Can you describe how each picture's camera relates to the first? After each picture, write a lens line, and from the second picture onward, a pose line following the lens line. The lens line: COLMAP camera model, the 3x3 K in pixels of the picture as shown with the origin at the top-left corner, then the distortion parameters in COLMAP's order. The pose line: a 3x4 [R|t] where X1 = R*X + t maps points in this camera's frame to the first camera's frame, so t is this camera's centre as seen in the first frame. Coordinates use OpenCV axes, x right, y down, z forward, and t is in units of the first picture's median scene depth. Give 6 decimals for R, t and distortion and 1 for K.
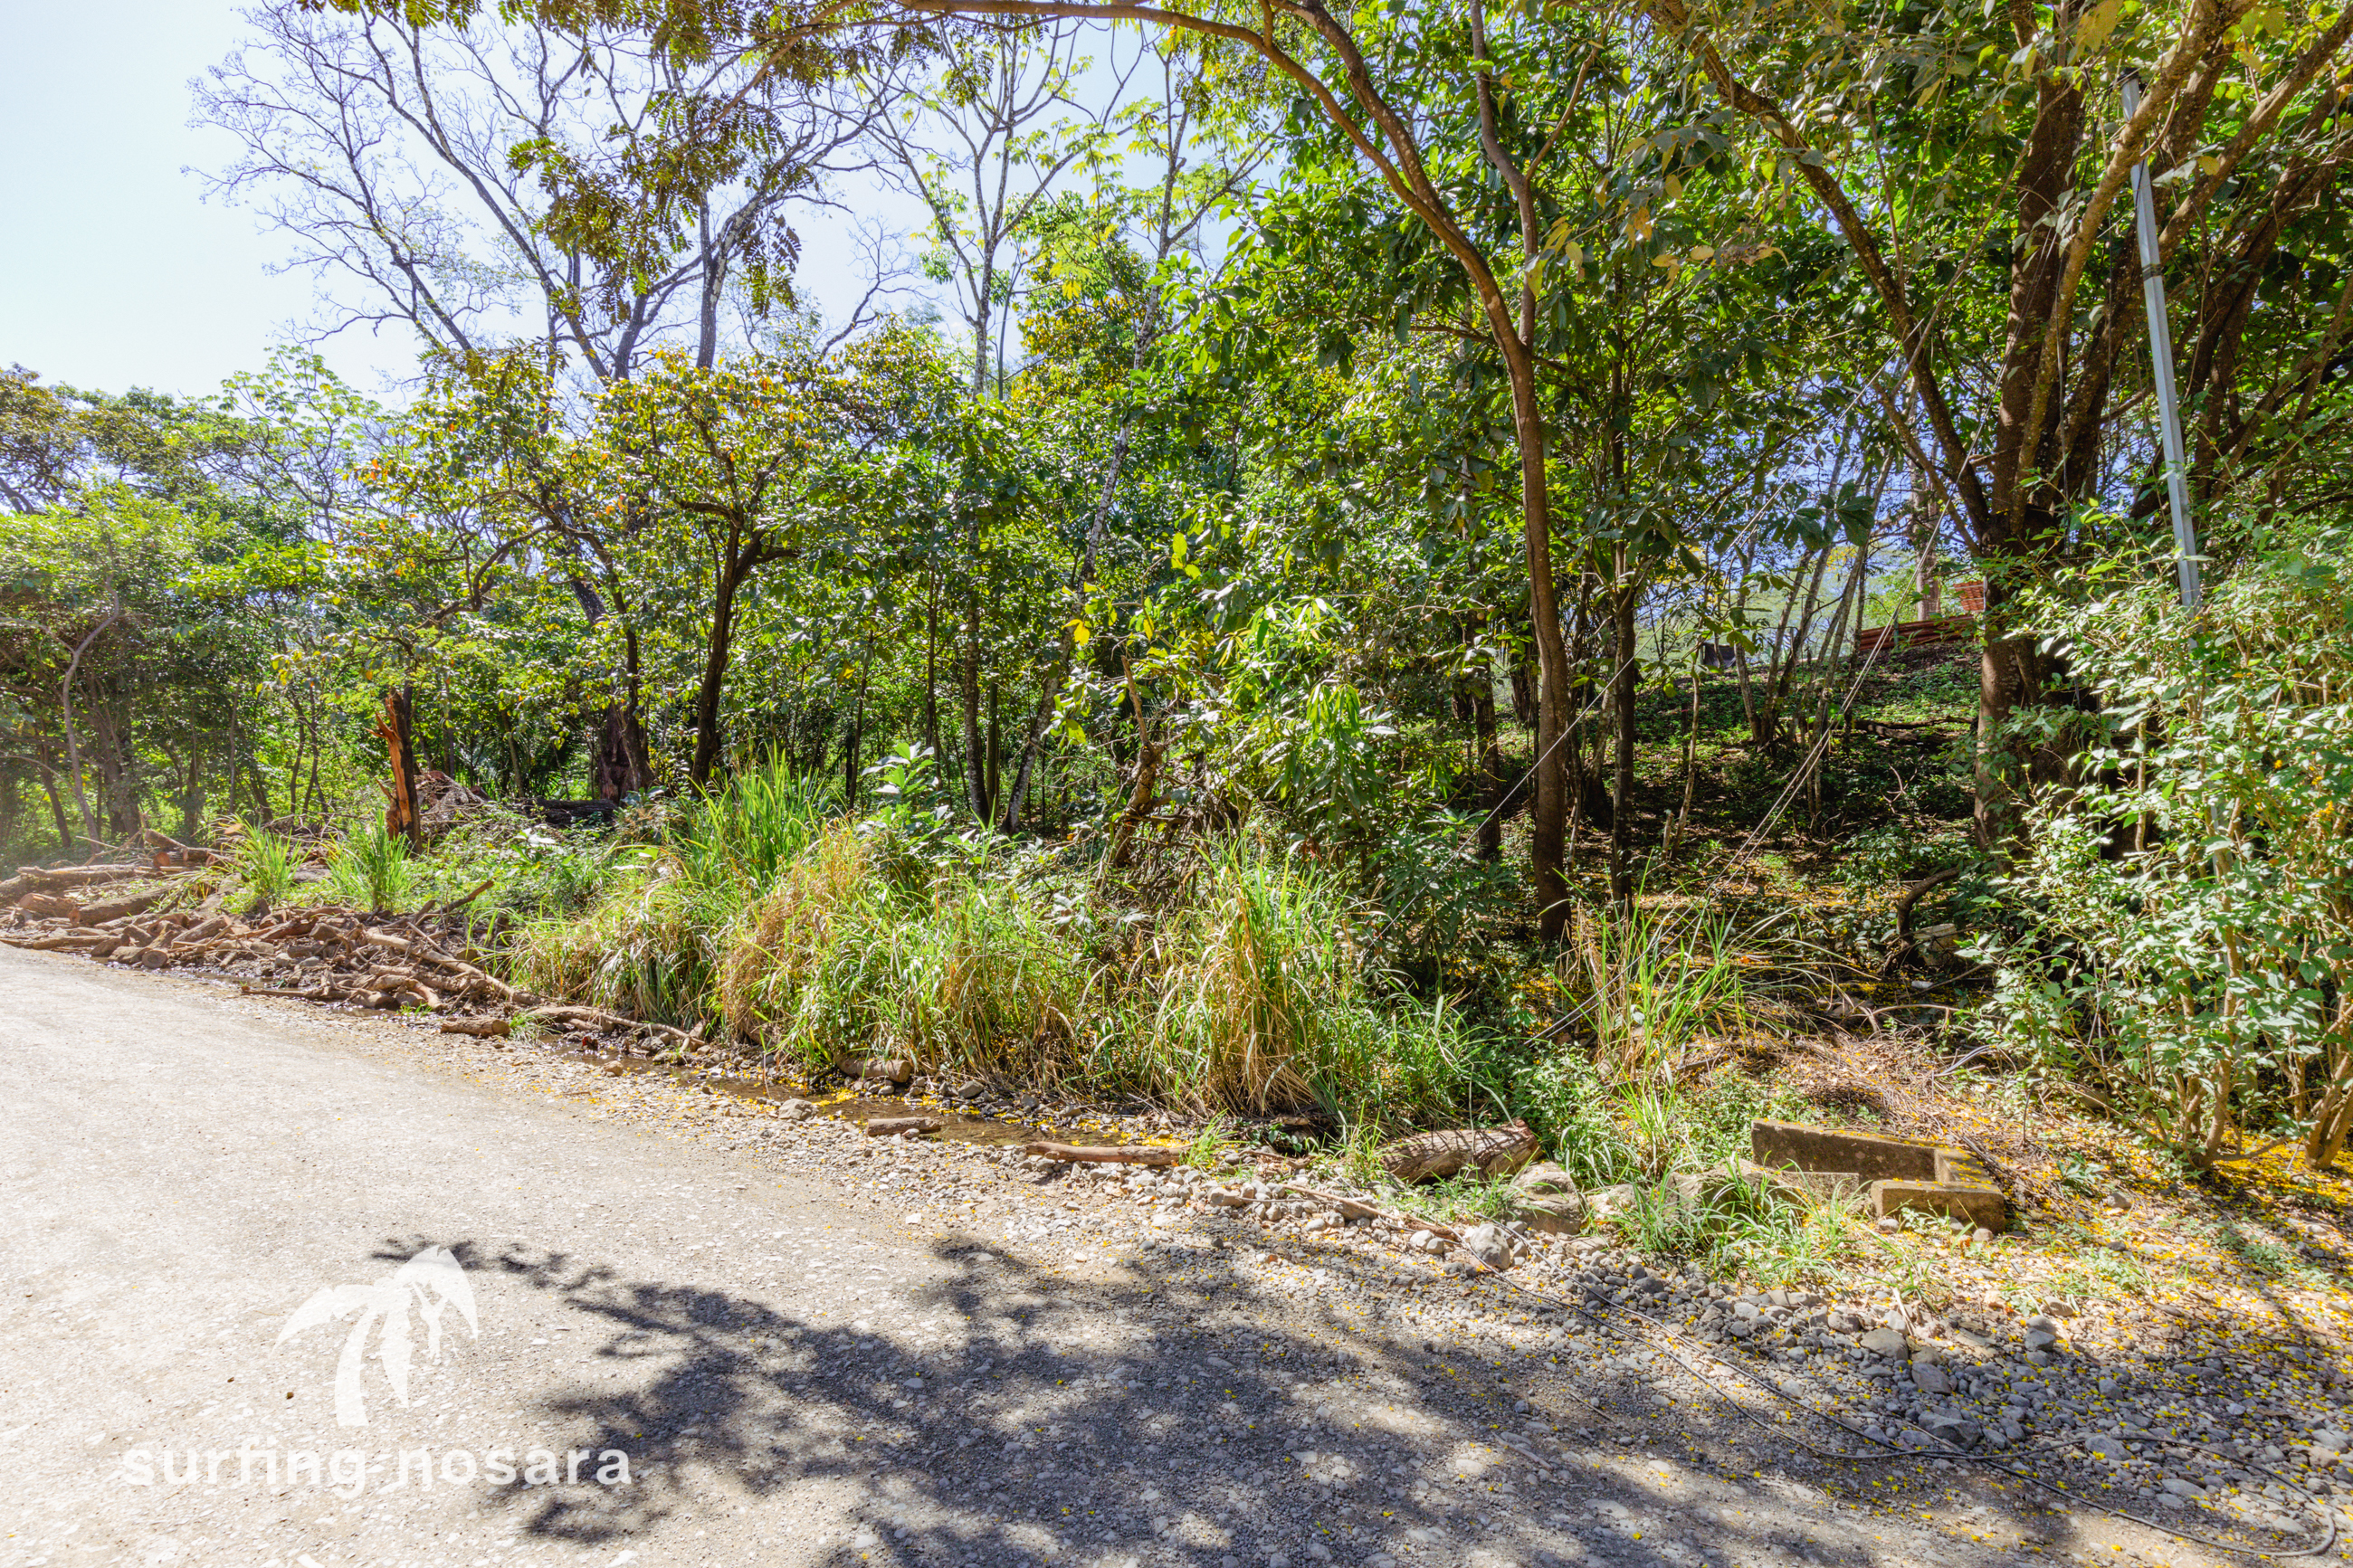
lens RADIAL K [[1043.6, 0, 1182.7], [0, 1043.6, 830.5], [0, 0, 1]] dist [0.012609, -0.004787]
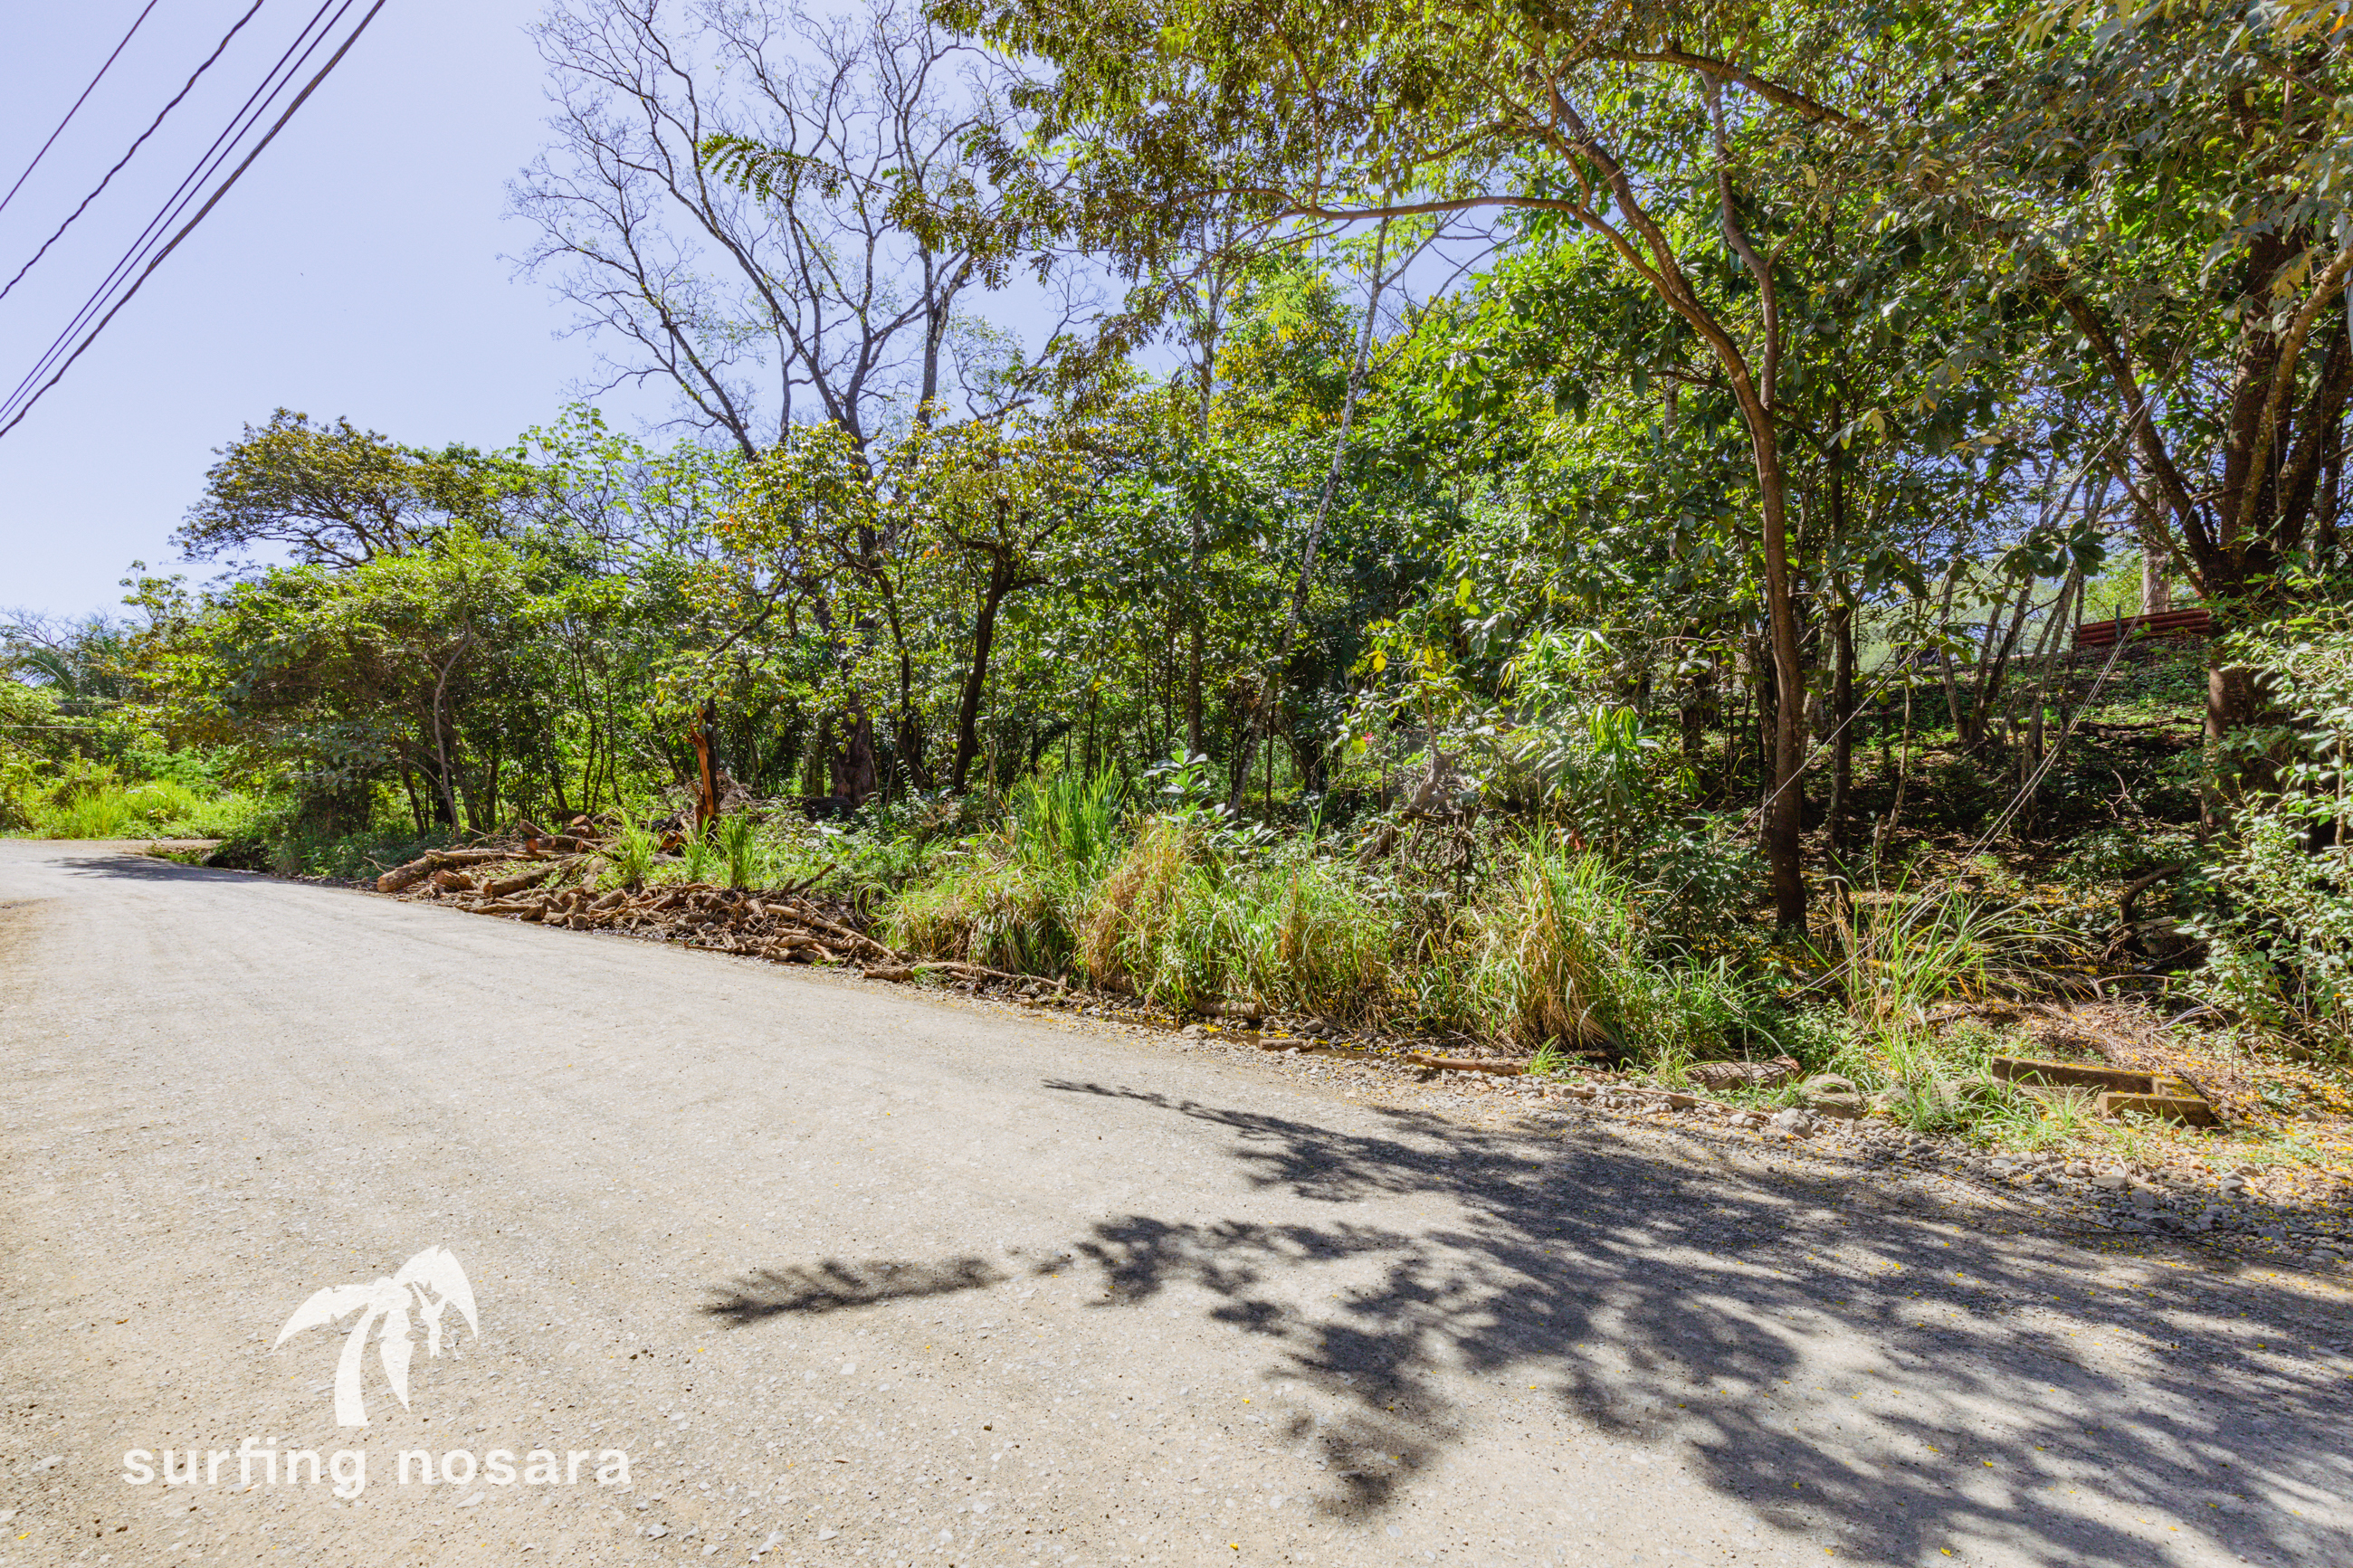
lens RADIAL K [[1043.6, 0, 1182.7], [0, 1043.6, 830.5], [0, 0, 1]] dist [0.012609, -0.004787]
pose [[0.991675, 0.008627, -0.128475, -0.220653], [-0.008522, 0.999963, 0.001368, 0.008791], [0.128482, -0.000262, 0.991712, -0.317873]]
